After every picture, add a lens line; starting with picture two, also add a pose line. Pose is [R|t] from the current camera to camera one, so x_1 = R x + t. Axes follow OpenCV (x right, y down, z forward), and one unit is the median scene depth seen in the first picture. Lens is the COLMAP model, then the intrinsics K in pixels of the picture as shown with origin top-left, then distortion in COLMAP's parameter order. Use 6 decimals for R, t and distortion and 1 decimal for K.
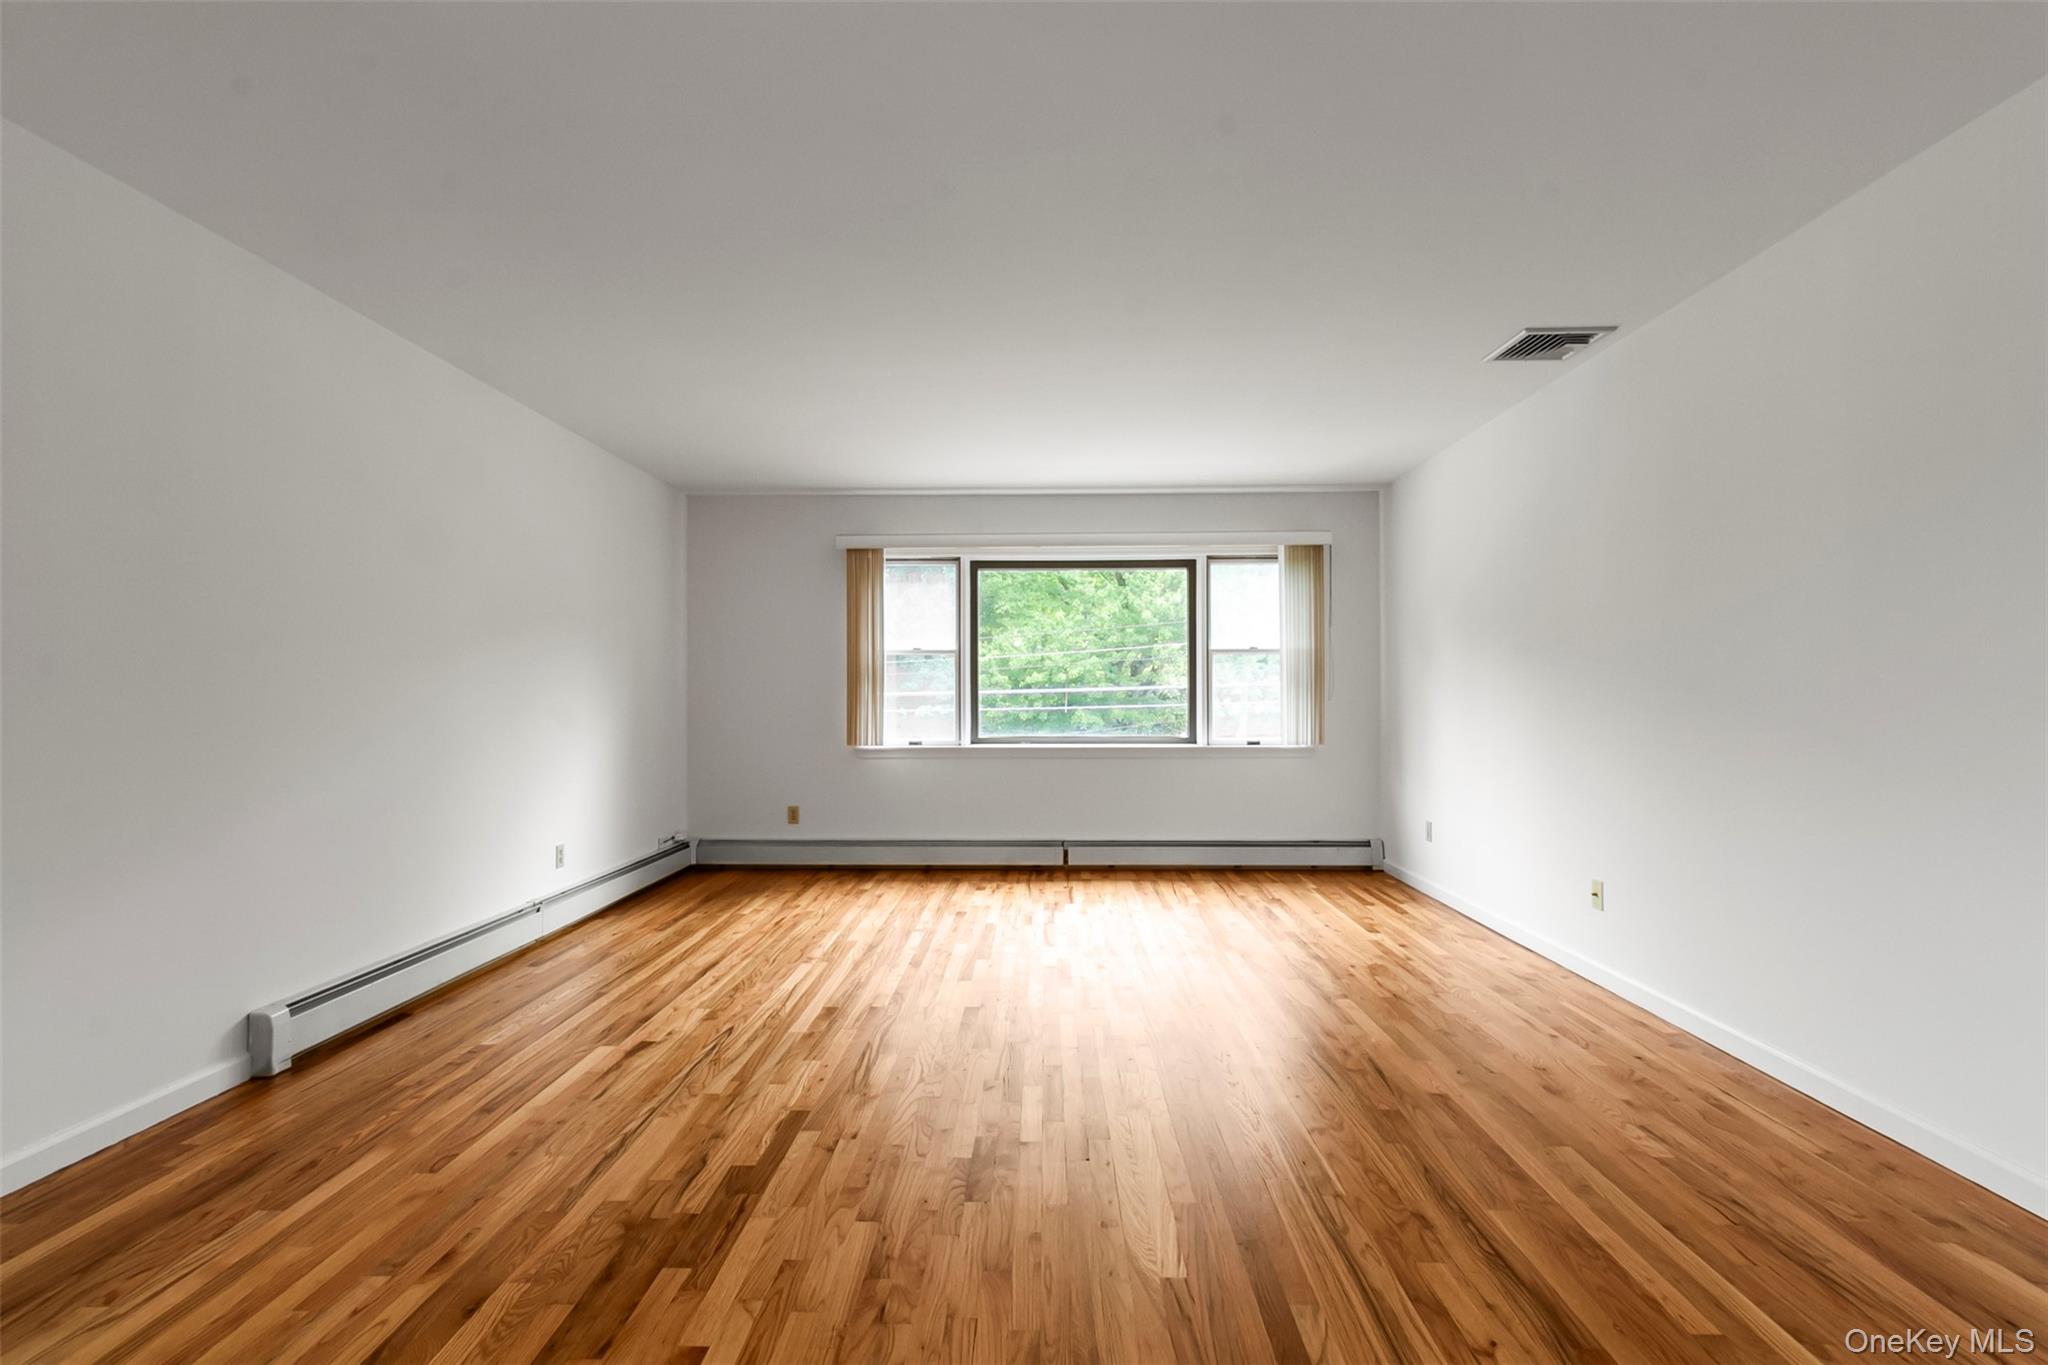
lens RADIAL K [[947.8, 0, 1024.0], [0, 947.8, 682.5], [0, 0, 1]] dist [-0.000006, -0.000034]
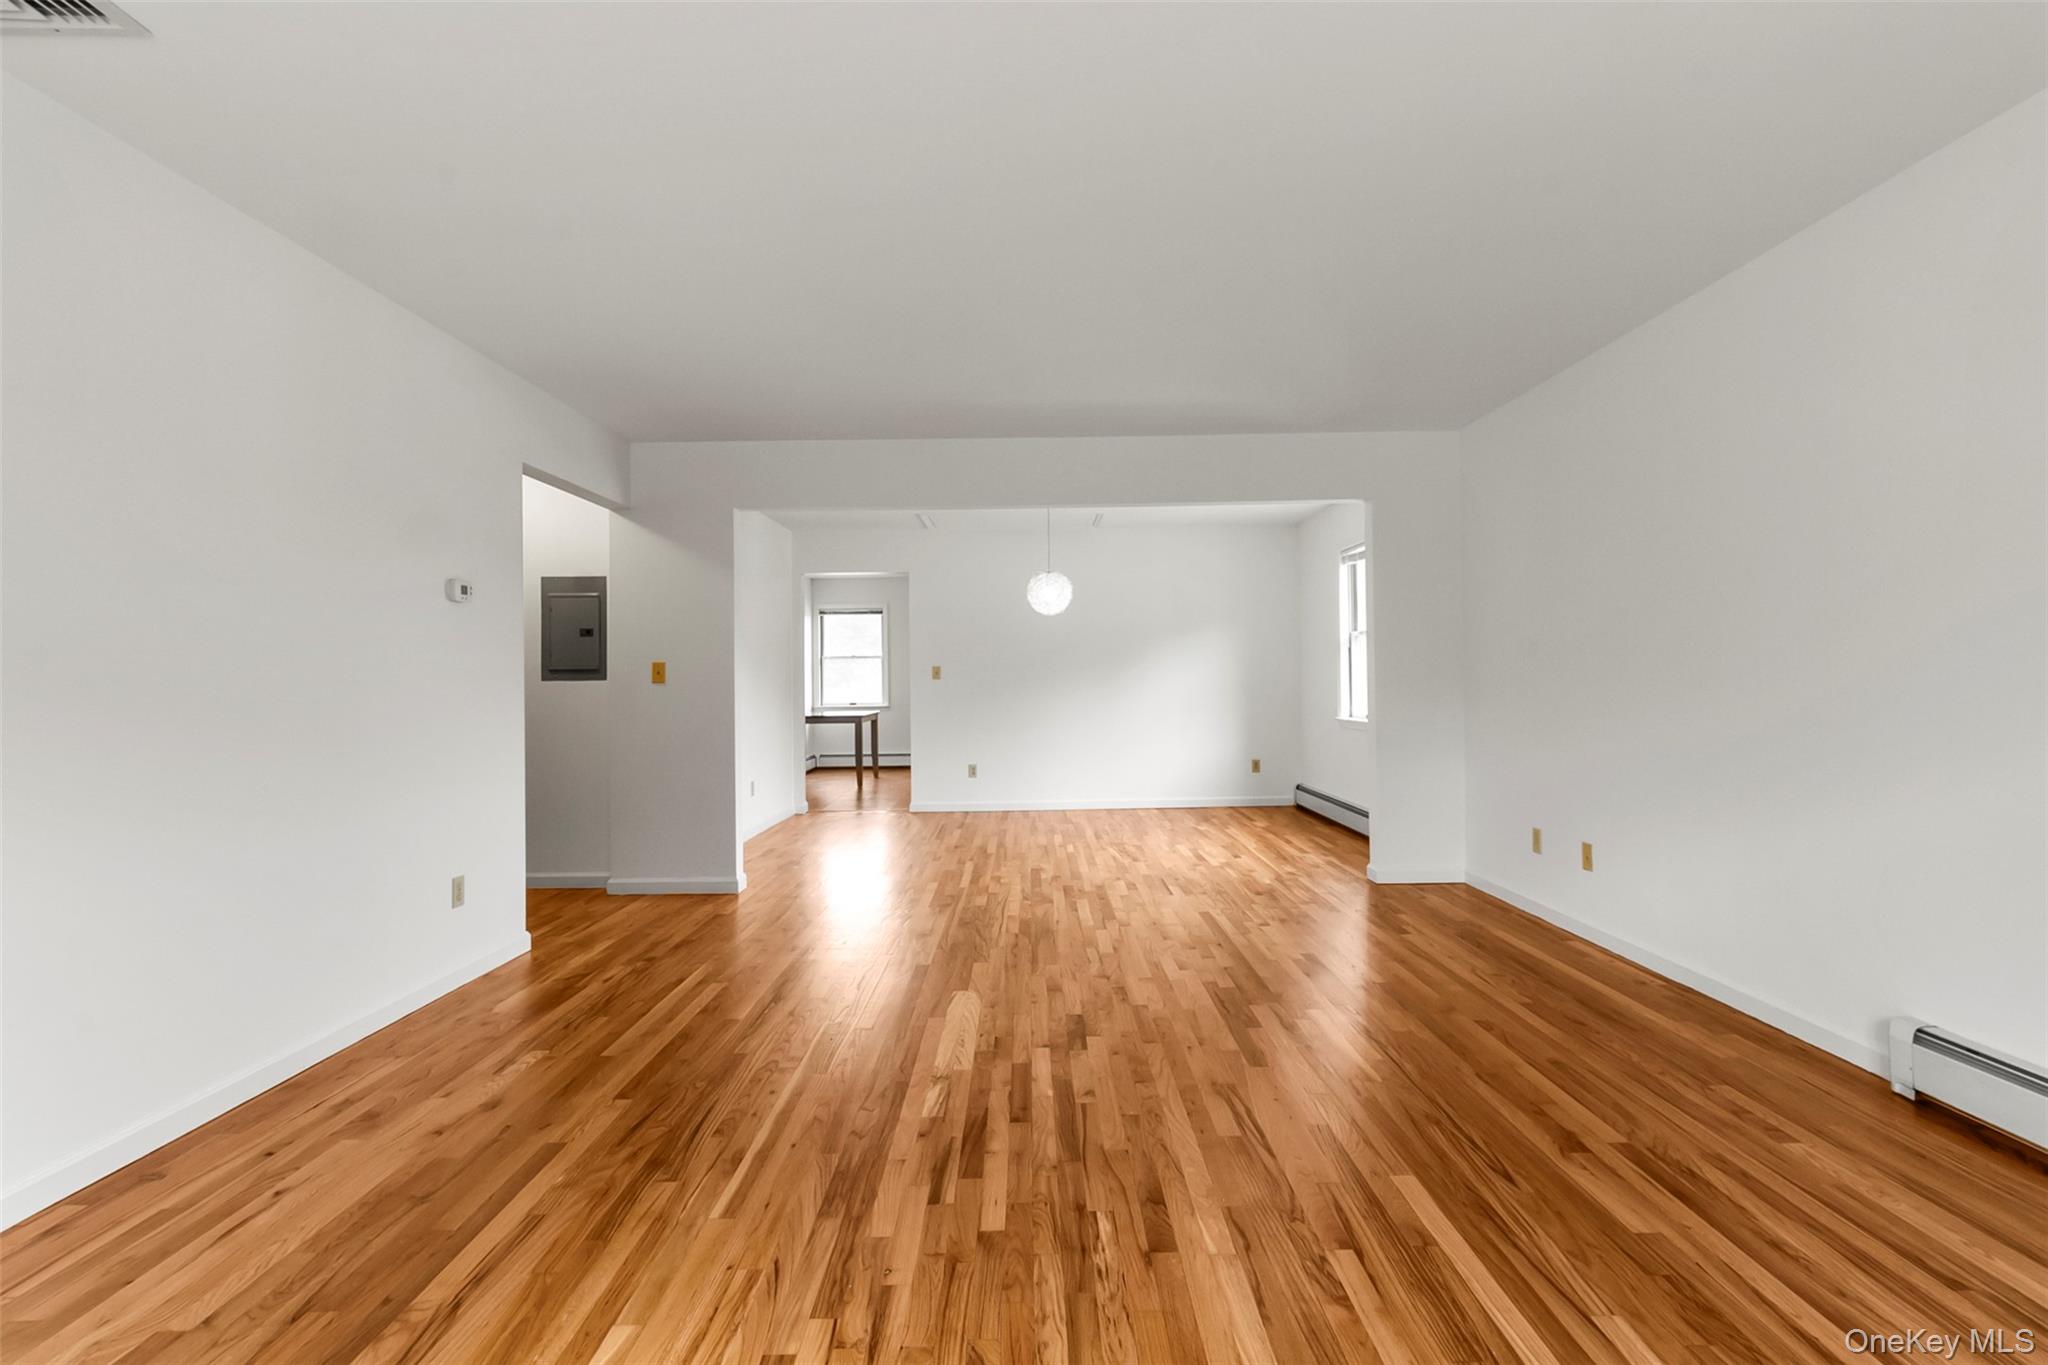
lens RADIAL K [[947.8, 0, 1024.0], [0, 947.8, 682.5], [0, 0, 1]] dist [-0.000006, -0.000034]
pose [[-0.999702, 0.015225, -0.019057, 0.036752], [0.015510, 0.999769, -0.014875, 0.029204], [0.018826, -0.015166, -0.999708, 1.821105]]
